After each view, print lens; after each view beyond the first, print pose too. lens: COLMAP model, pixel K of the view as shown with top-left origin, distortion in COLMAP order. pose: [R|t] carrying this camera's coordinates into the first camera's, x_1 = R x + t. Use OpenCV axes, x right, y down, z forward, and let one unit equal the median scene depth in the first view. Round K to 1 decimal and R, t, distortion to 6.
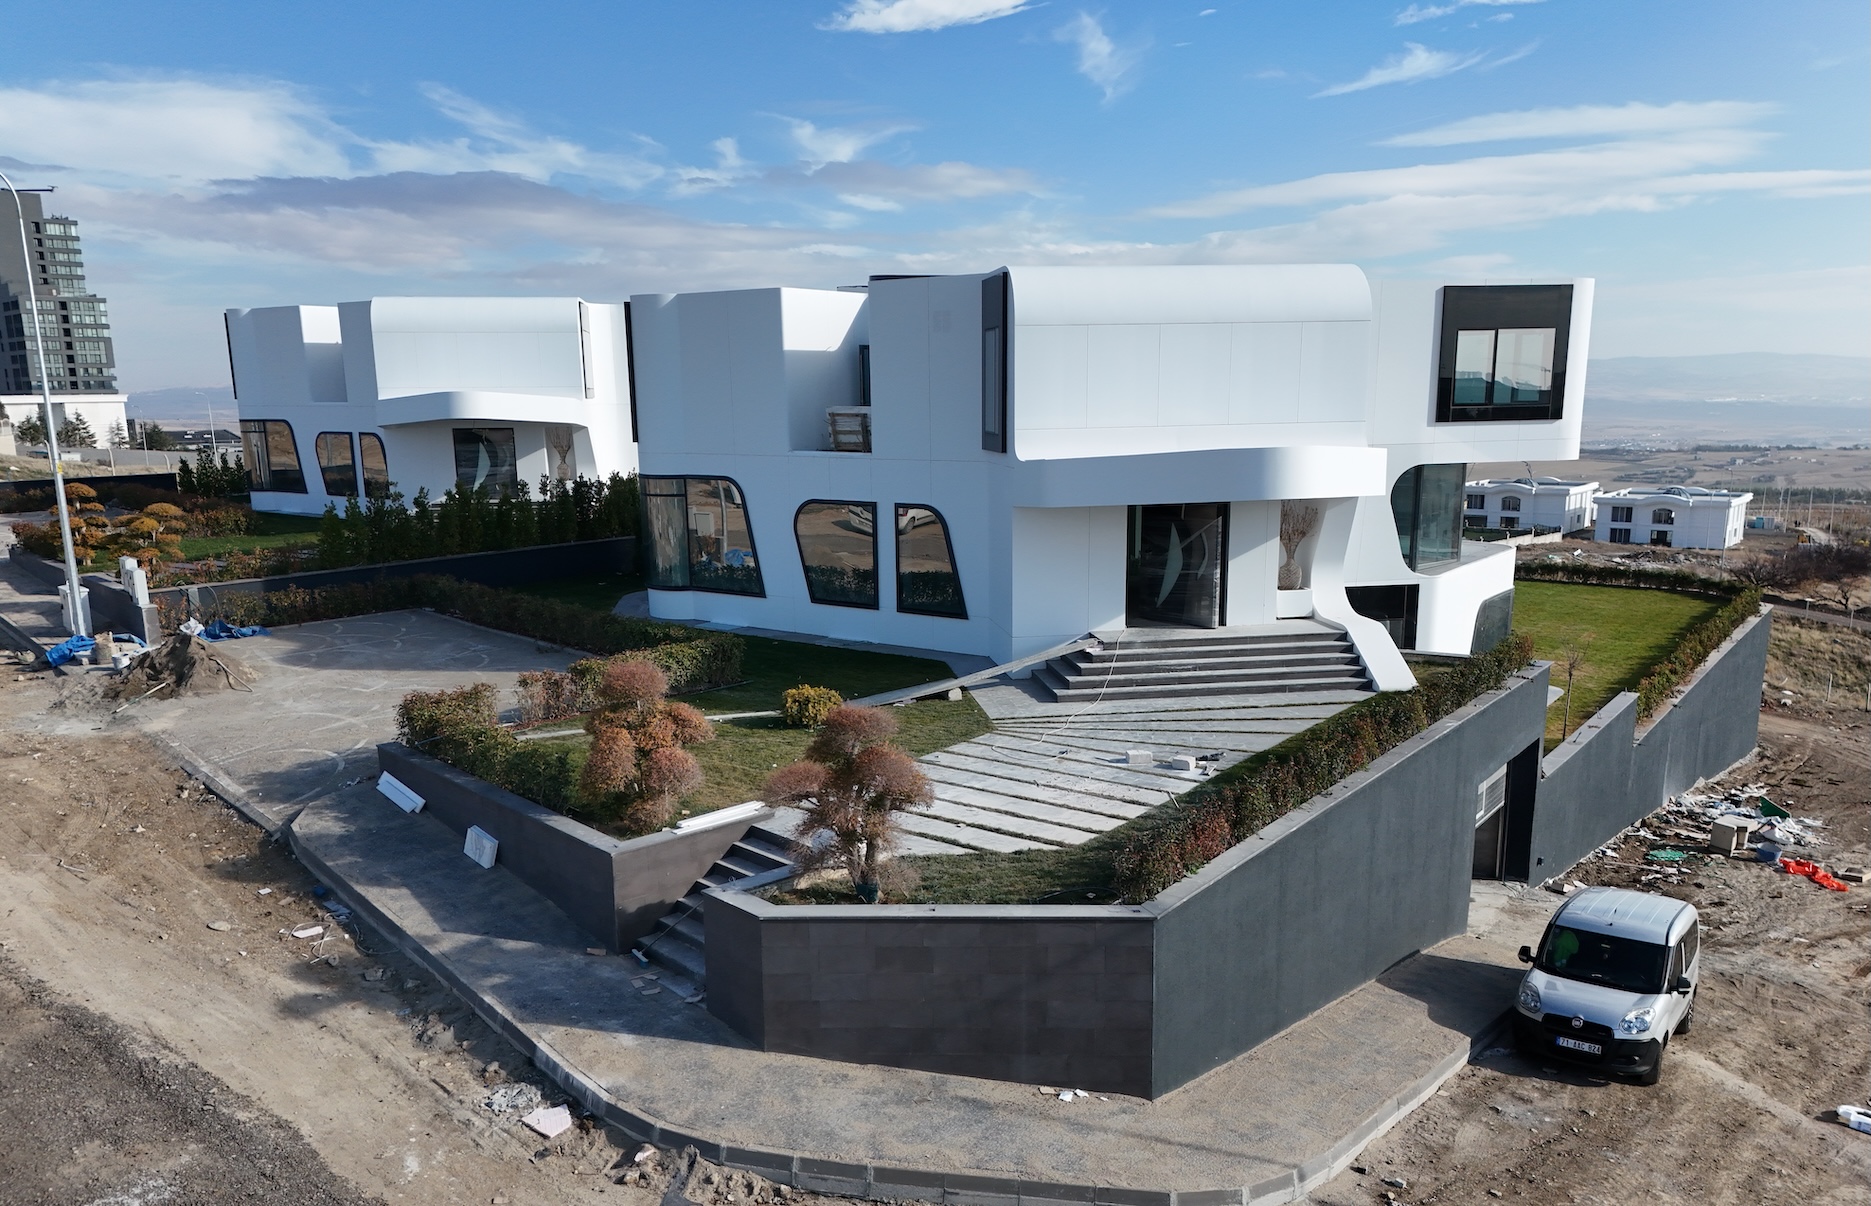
lens RADIAL K [[1406.8, 0, 934.4], [0, 1406.8, 677.1], [0, 0, 1]] dist [0.066354, -0.035653]
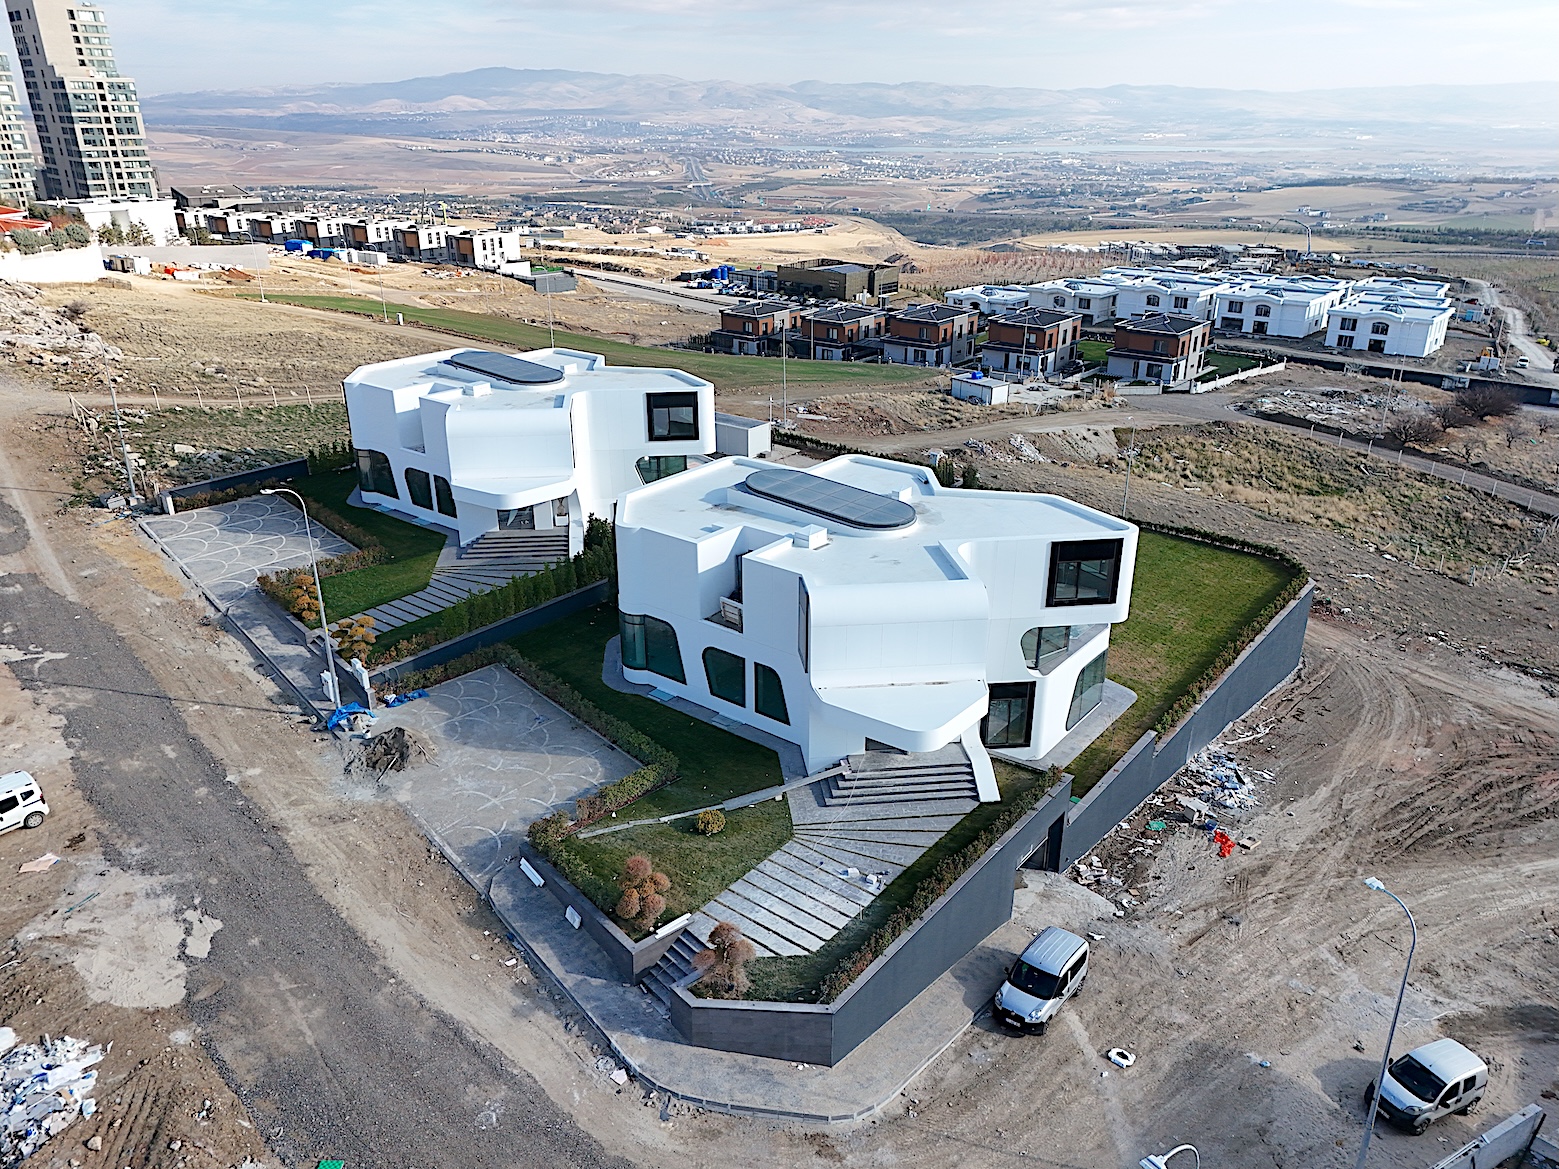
lens RADIAL K [[1150.5, 0, 778.5], [0, 1150.5, 581.2], [0, 0, 1]] dist [0.069484, -0.054098]
pose [[0.999429, 0.025115, -0.022614, 0.044582], [-0.020403, 0.981824, 0.188692, -0.620246], [0.026942, -0.188123, 0.981776, -0.618019]]
